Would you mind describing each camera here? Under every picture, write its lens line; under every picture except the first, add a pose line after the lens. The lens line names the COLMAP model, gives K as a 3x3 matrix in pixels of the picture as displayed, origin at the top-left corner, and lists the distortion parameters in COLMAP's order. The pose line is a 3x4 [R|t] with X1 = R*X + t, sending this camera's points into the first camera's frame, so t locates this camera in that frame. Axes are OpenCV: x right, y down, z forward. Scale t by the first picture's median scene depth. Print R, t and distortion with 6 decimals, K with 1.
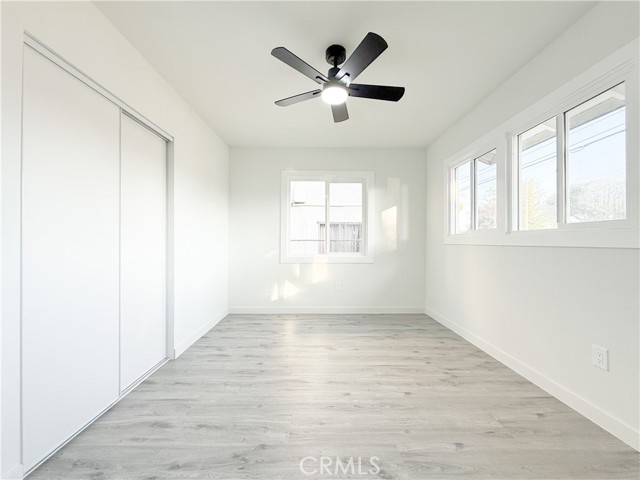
lens RADIAL K [[256.0, 0, 318.6], [0, 256.0, 241.1], [0, 0, 1]] dist [0.001251, -0.000099]
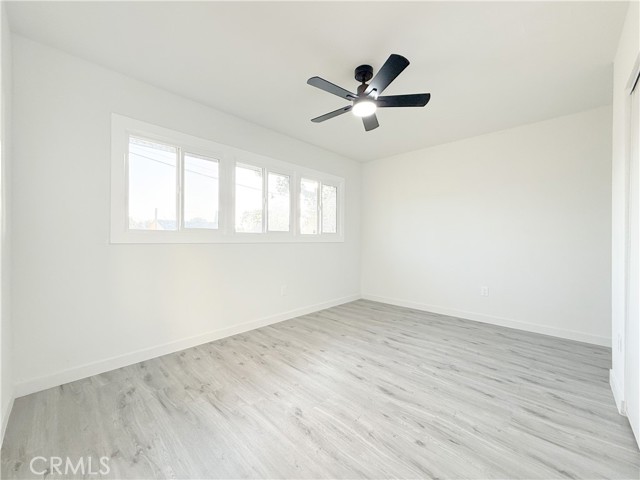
lens RADIAL K [[256.0, 0, 318.6], [0, 256.0, 241.1], [0, 0, 1]] dist [0.001251, -0.000099]
pose [[-0.712588, -0.007440, 0.701543, -0.465992], [-0.005134, 0.999972, 0.005390, -0.002059], [-0.701564, 0.000239, -0.712607, 1.555871]]
